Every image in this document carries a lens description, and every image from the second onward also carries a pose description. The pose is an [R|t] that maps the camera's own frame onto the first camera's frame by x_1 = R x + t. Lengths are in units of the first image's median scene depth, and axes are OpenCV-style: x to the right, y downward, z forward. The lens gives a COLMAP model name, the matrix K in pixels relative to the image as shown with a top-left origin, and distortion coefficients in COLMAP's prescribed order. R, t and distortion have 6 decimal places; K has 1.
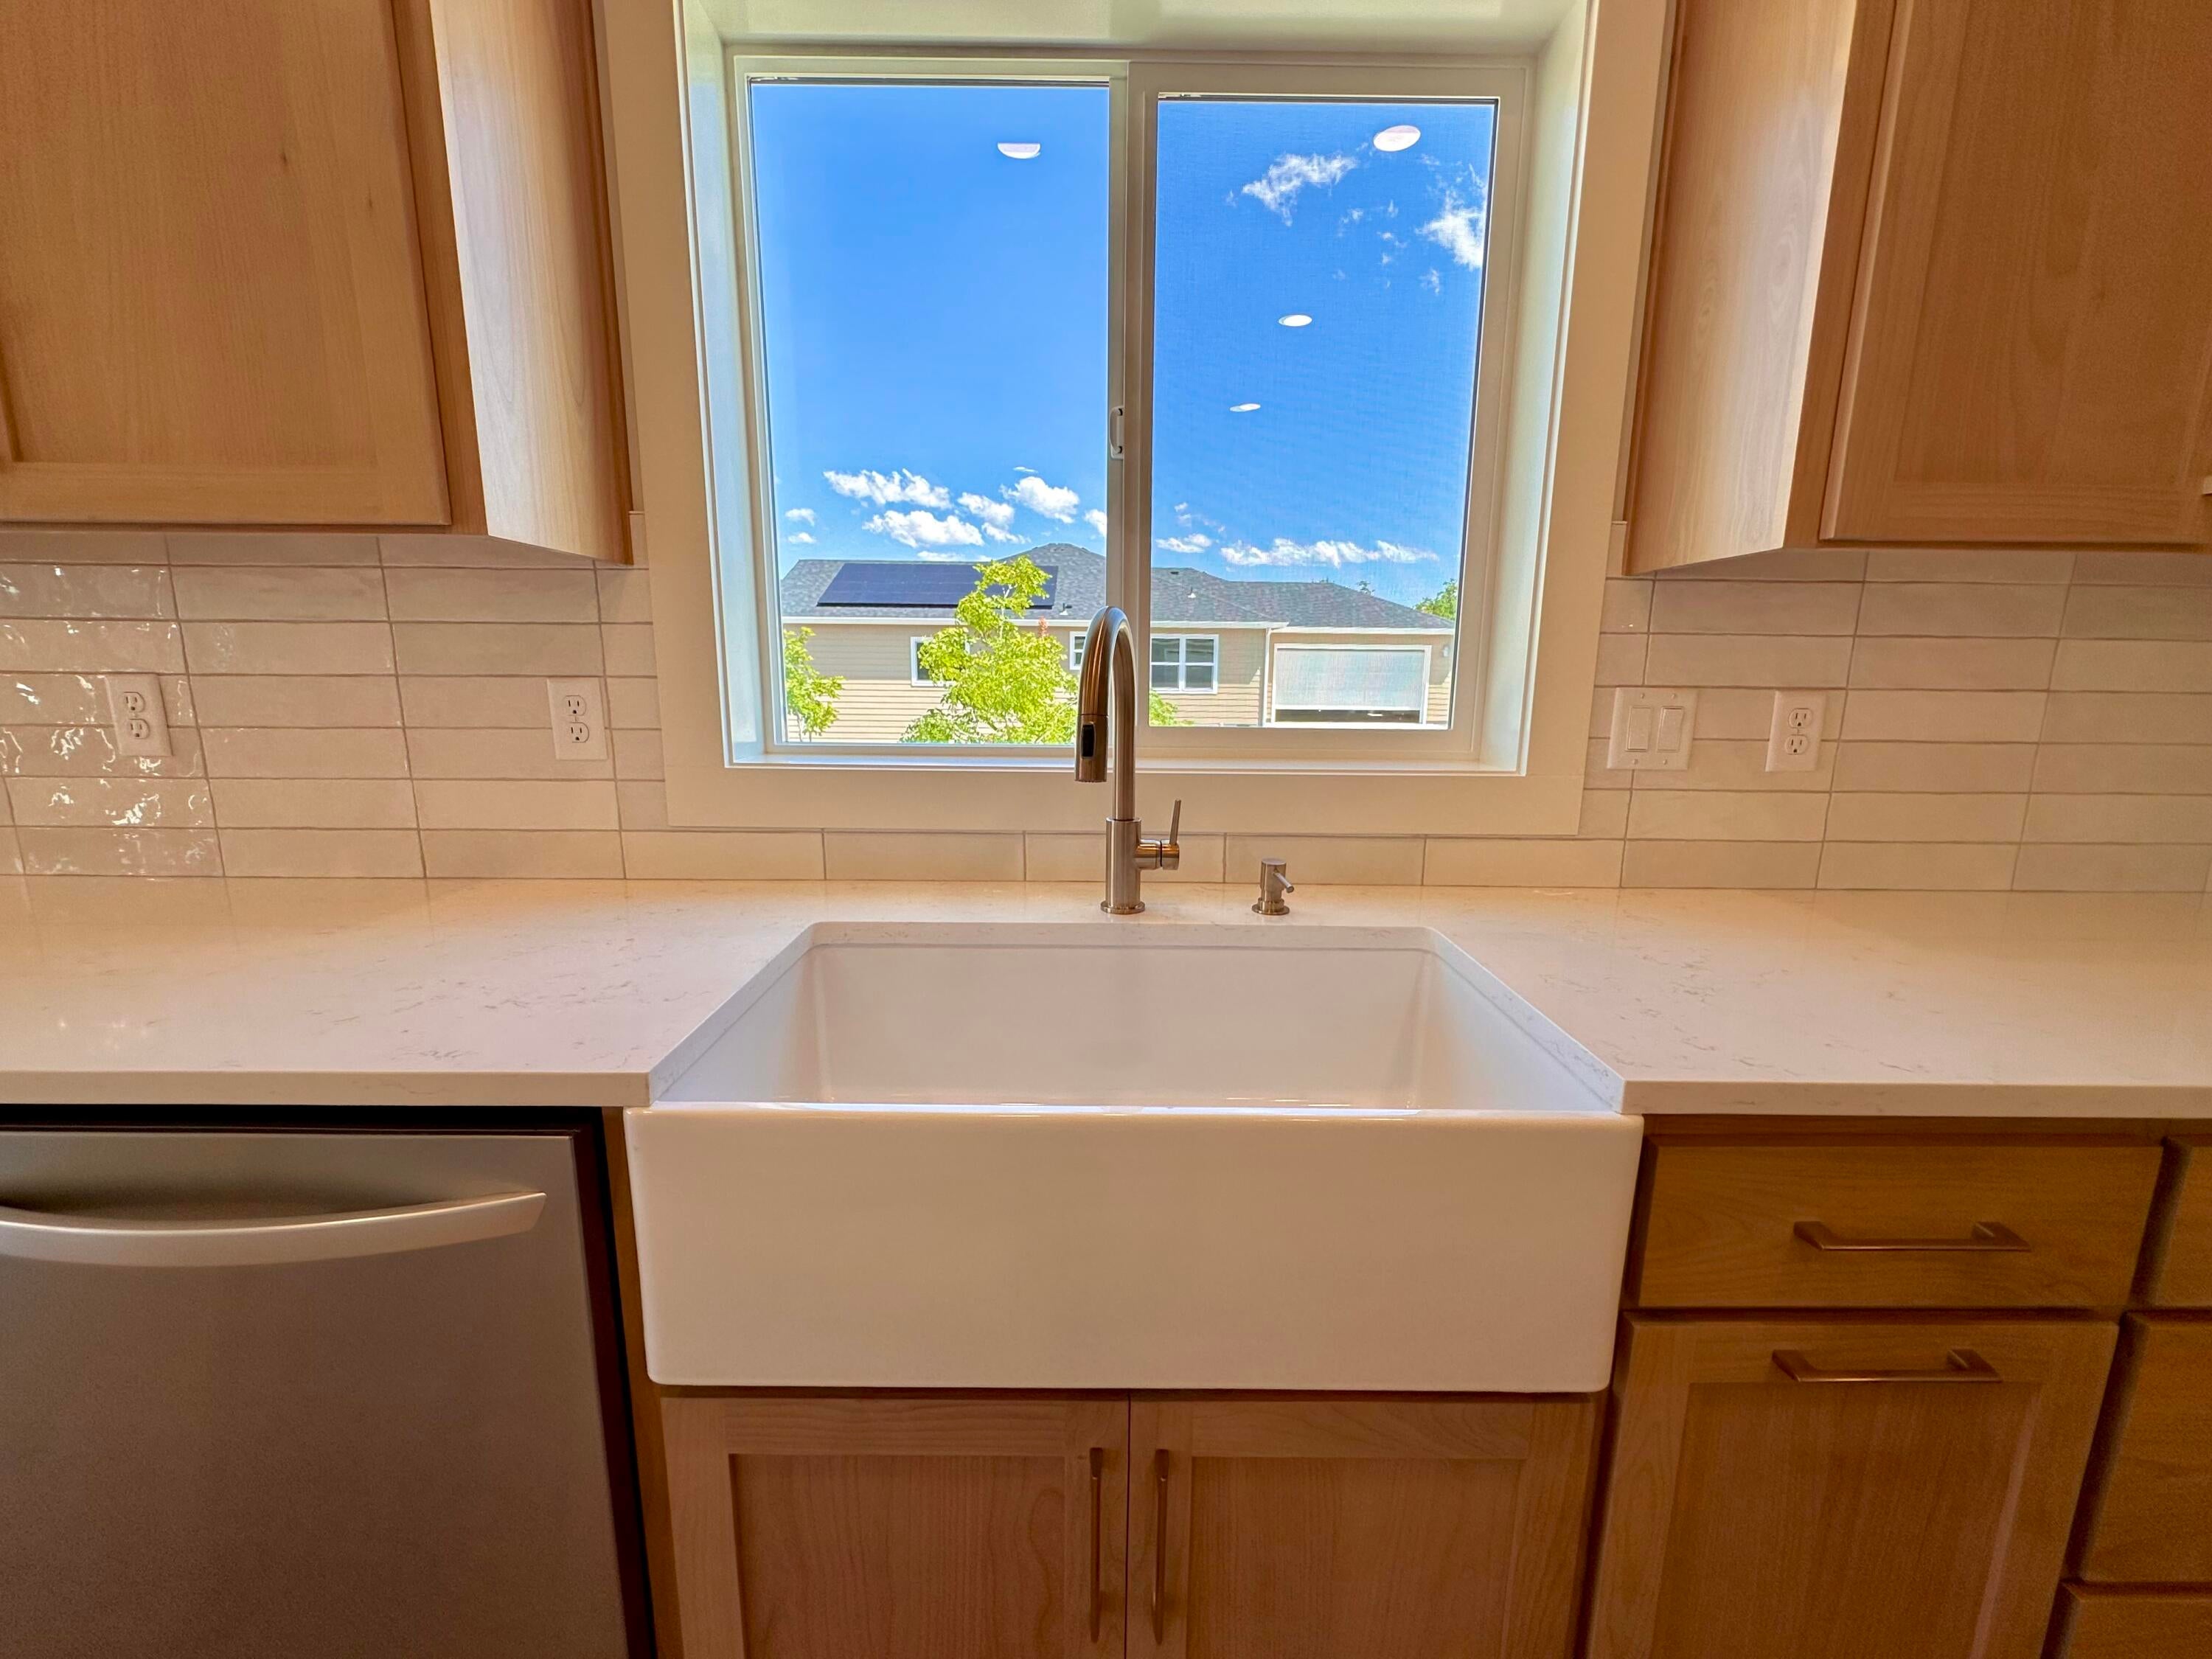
lens RADIAL K [[883.2, 0, 1106.5], [0, 883.2, 827.2], [0, 0, 1]] dist [-0.002840, 0.000443]
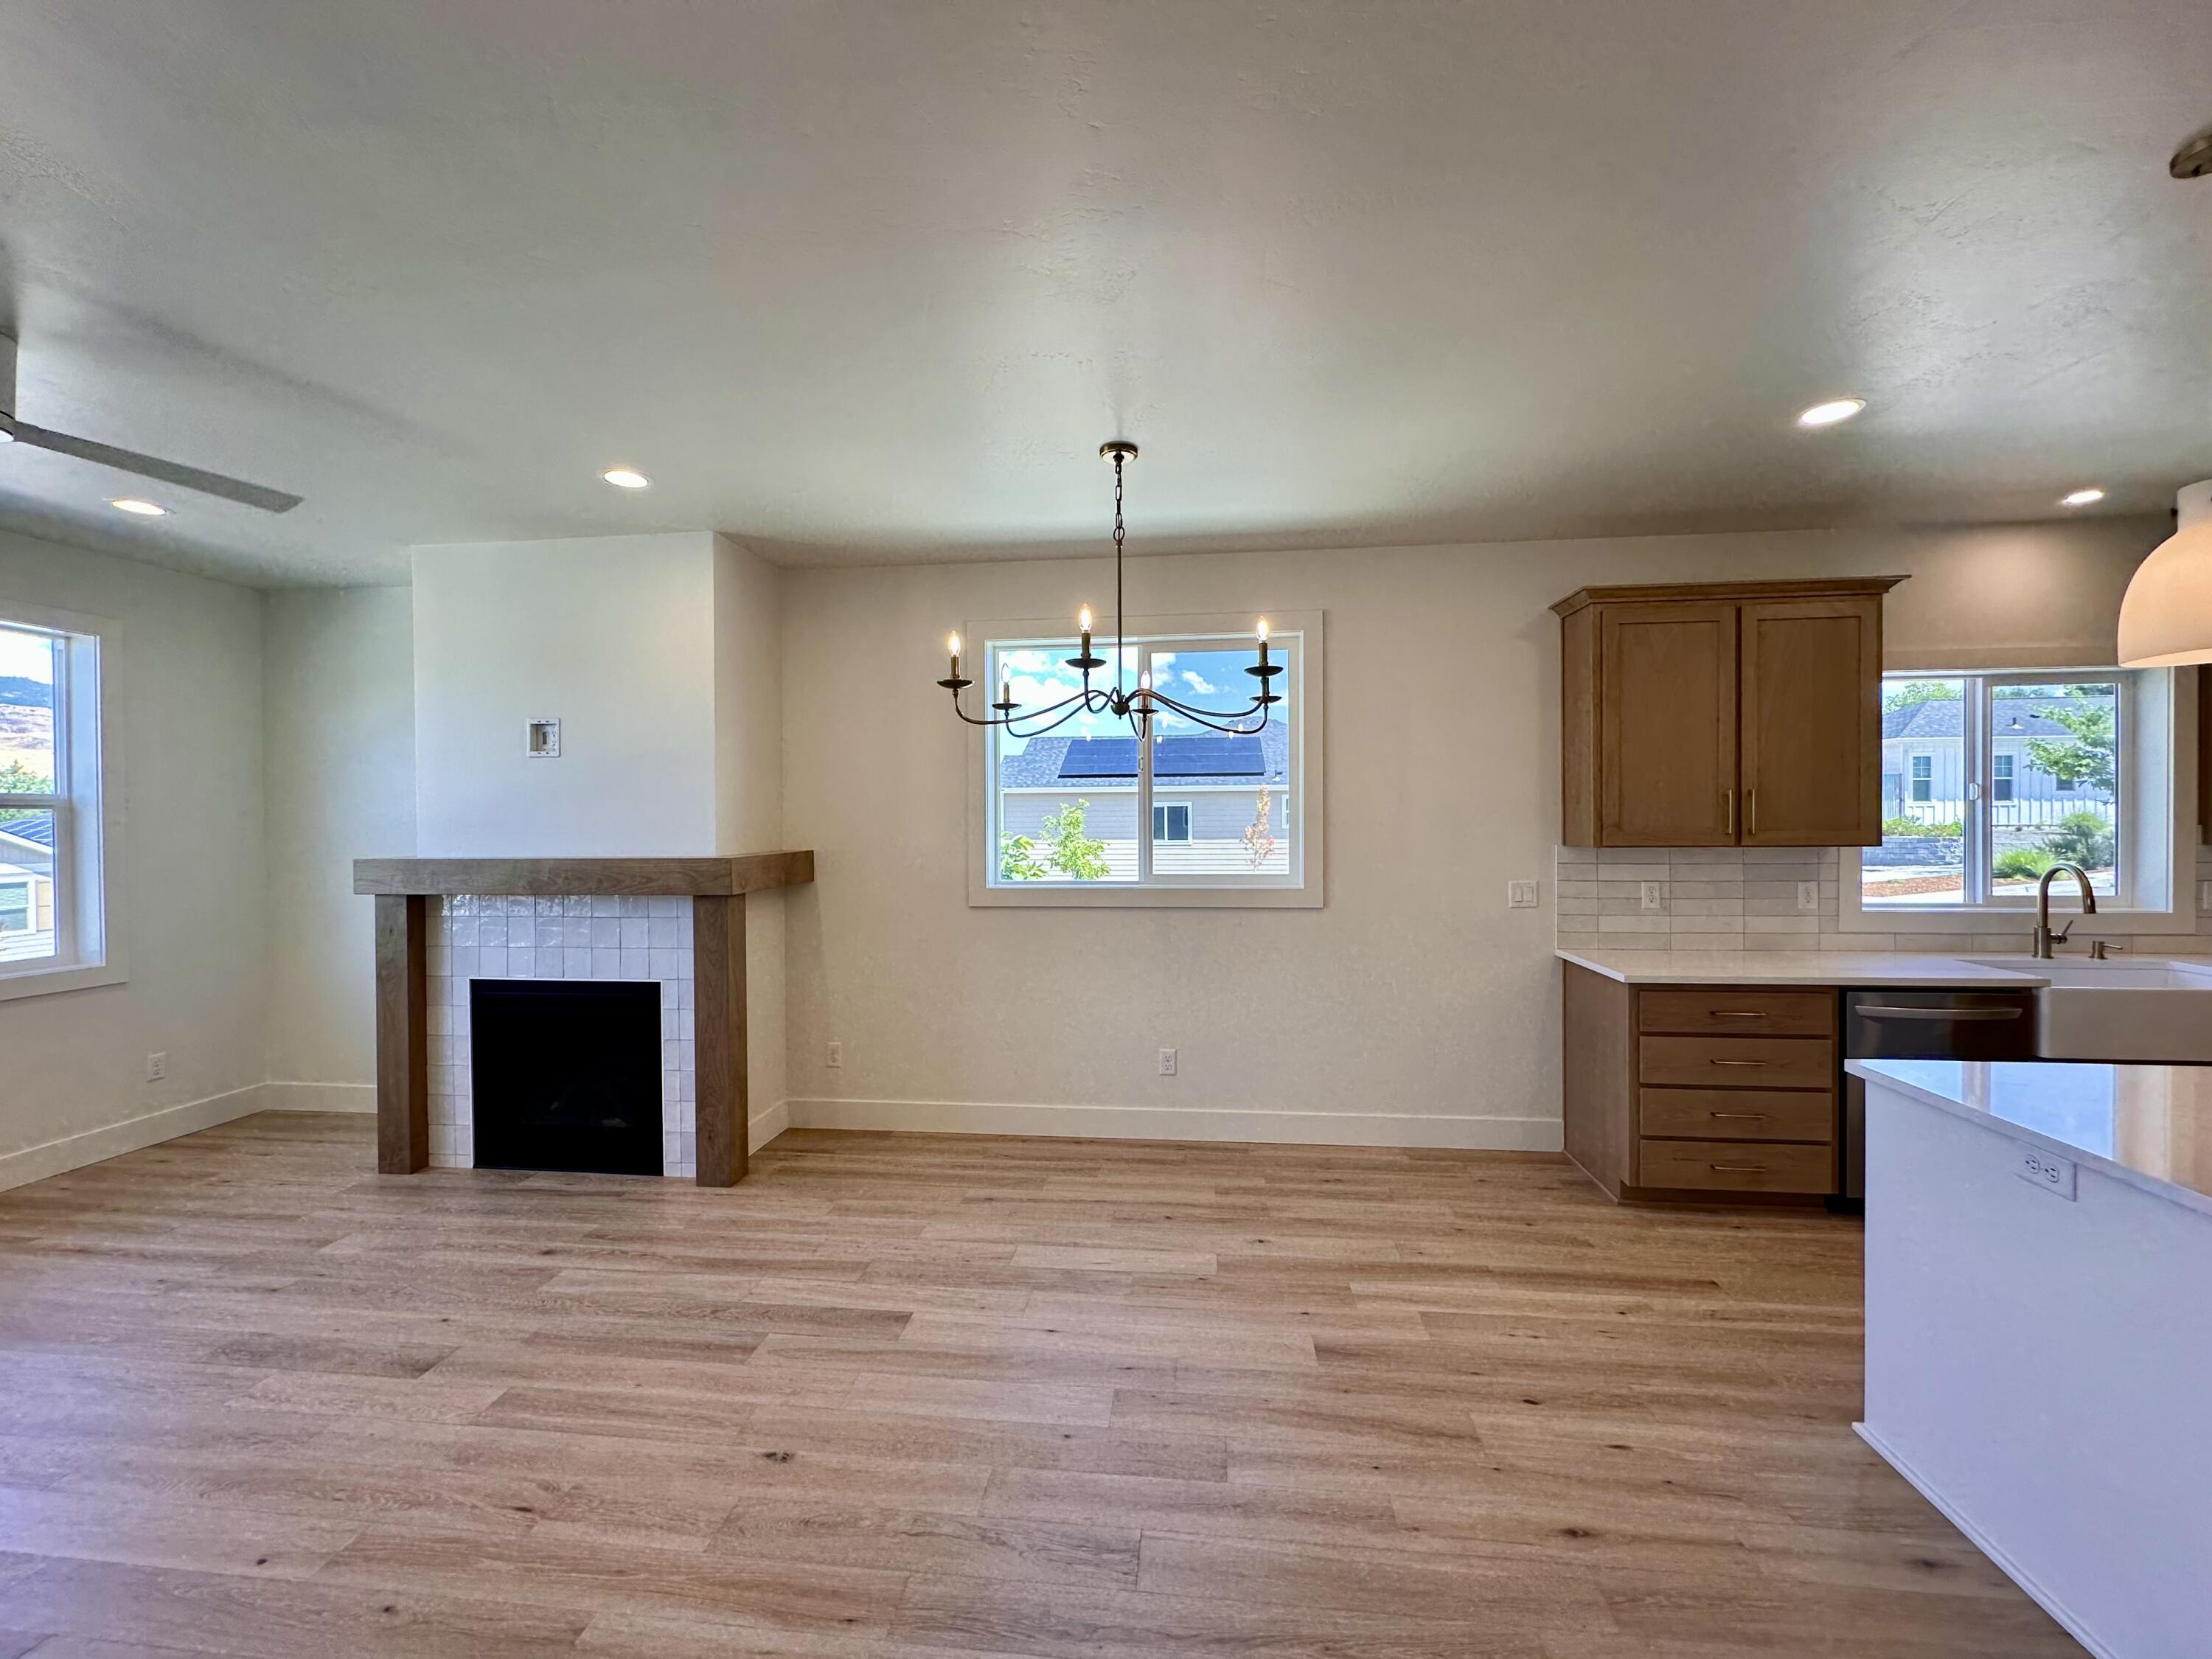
lens RADIAL K [[883.2, 0, 1106.5], [0, 883.2, 827.2], [0, 0, 1]] dist [-0.002840, 0.000443]
pose [[0.992653, -0.017499, -0.119721, -2.829958], [-0.003033, 0.985576, -0.169205, 0.176329], [0.120955, 0.168325, 0.978283, -2.432335]]
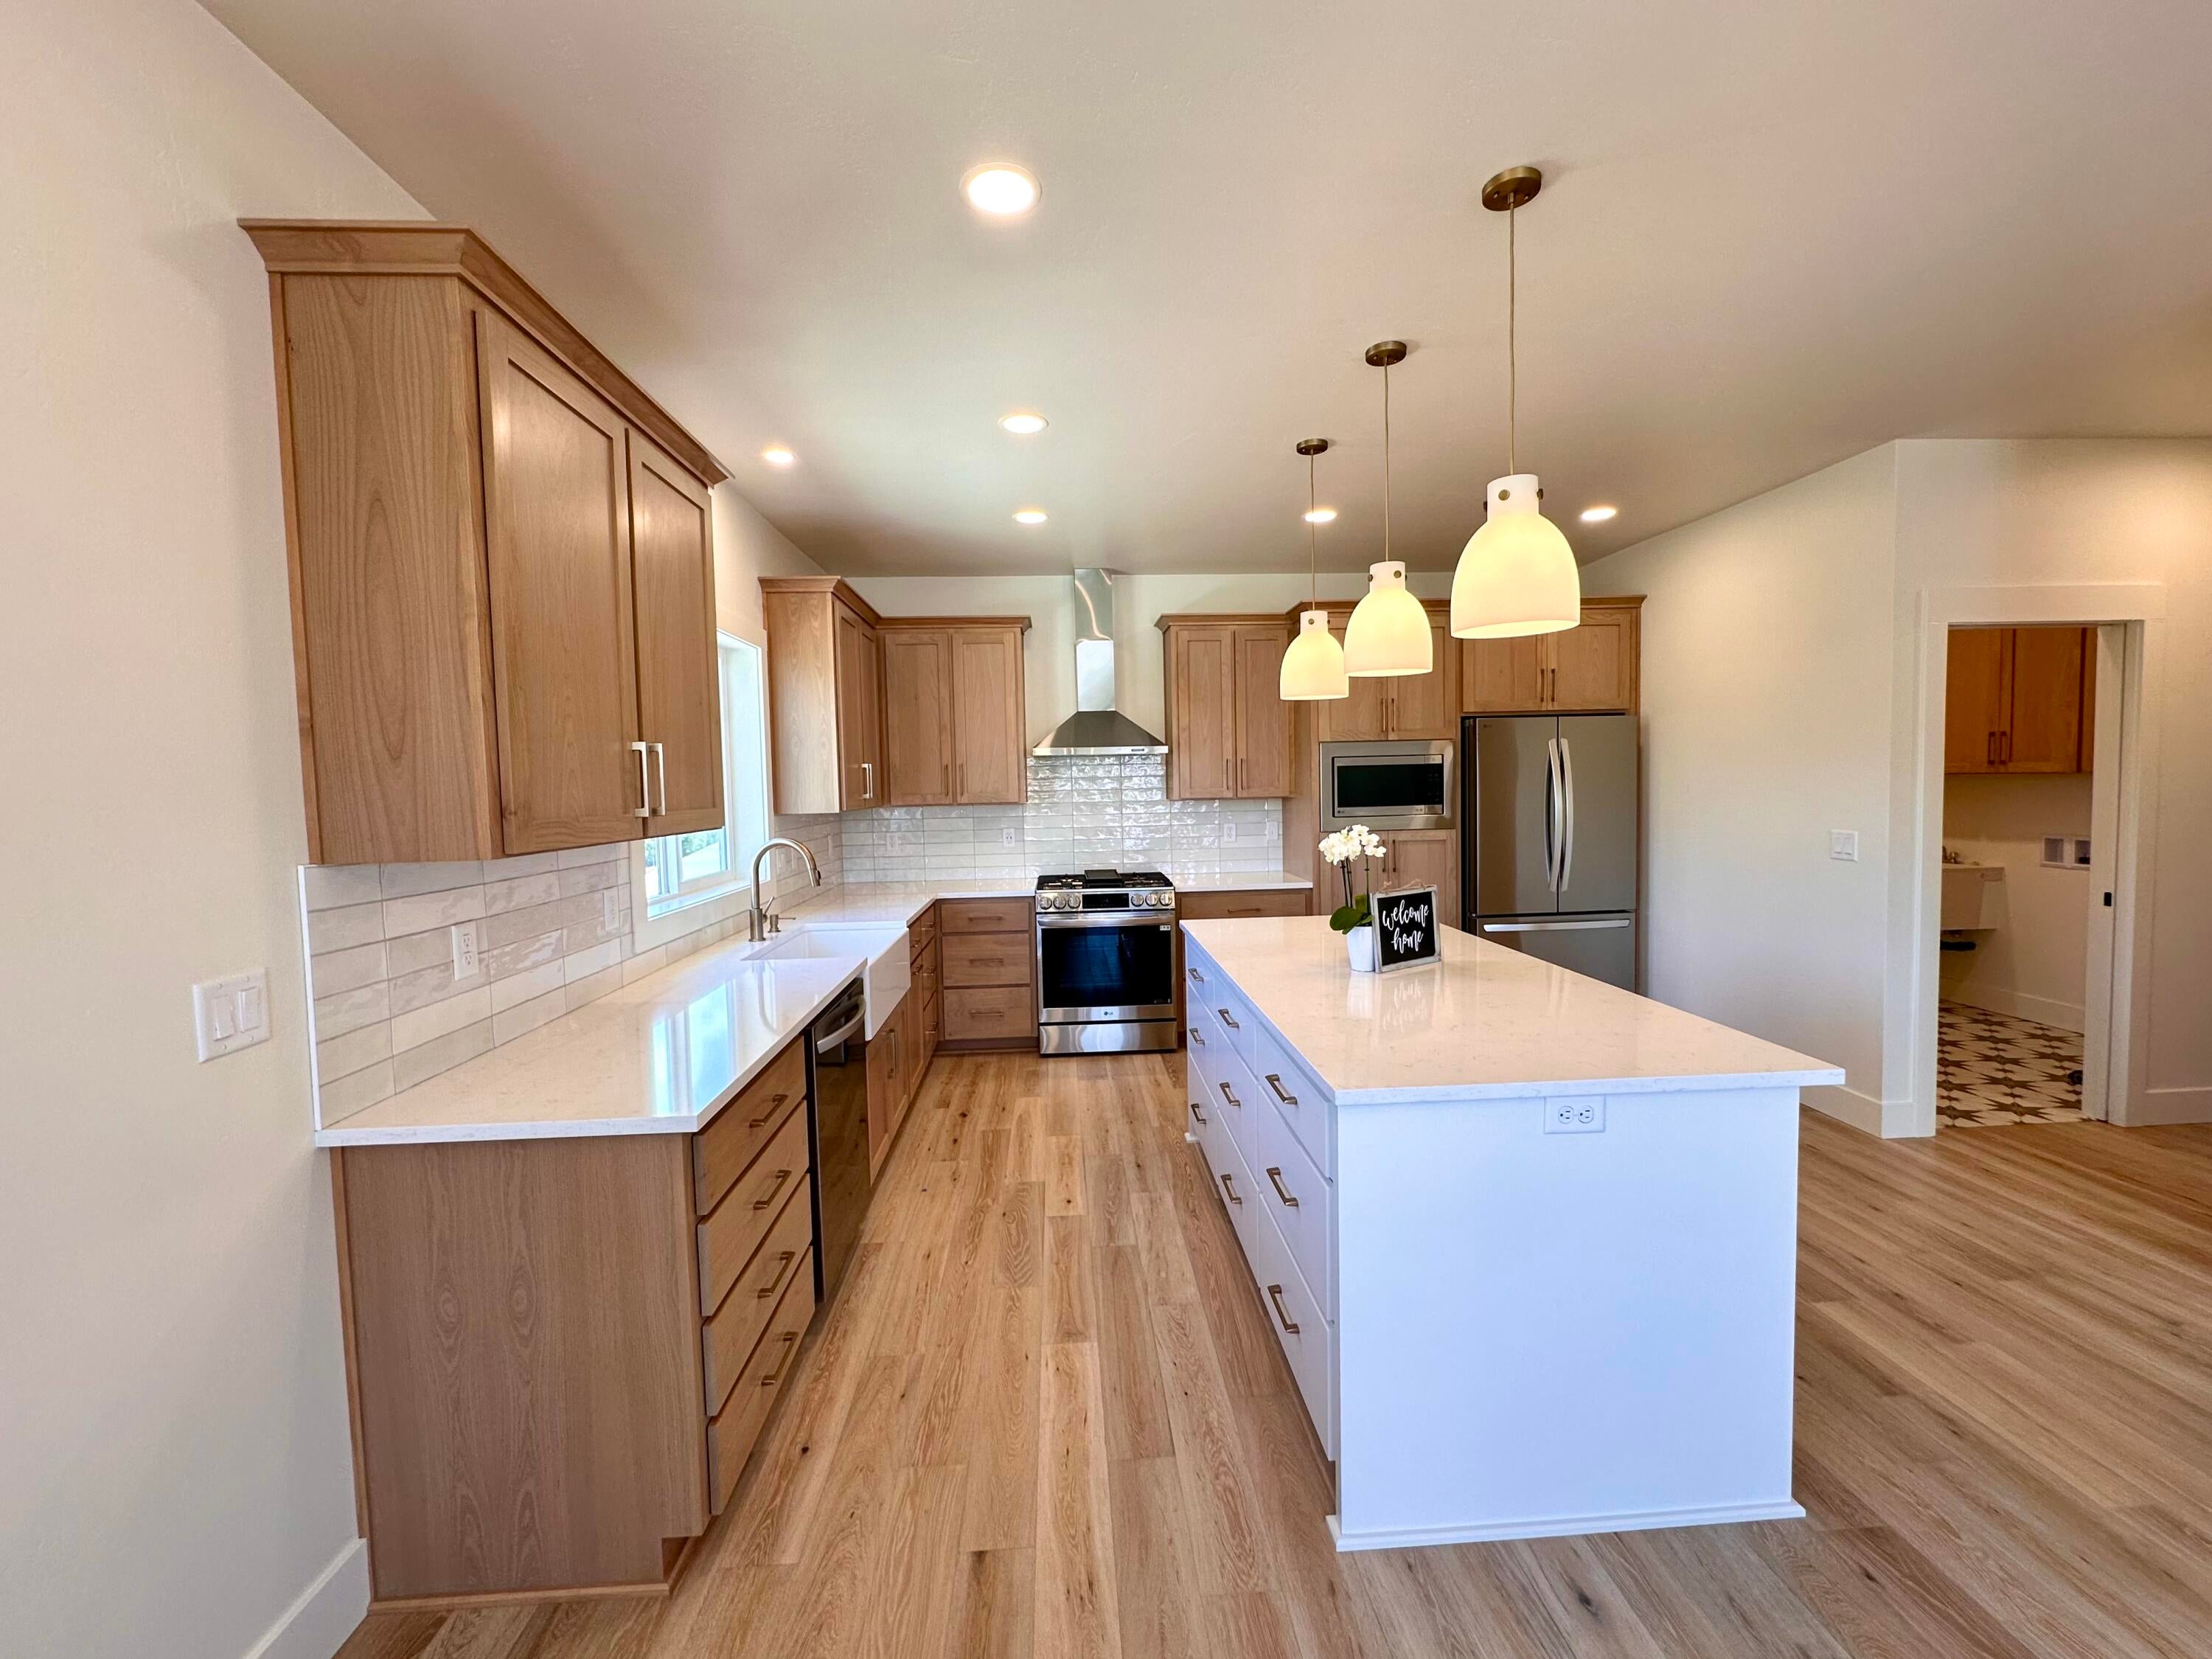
lens RADIAL K [[883.2, 0, 1106.5], [0, 883.2, 827.2], [0, 0, 1]] dist [-0.002840, 0.000443]
pose [[-0.051091, -0.061425, 0.996803, -2.879479], [0.200862, 0.977079, 0.070505, -0.239429], [-0.978286, 0.203822, -0.037582, -0.053159]]
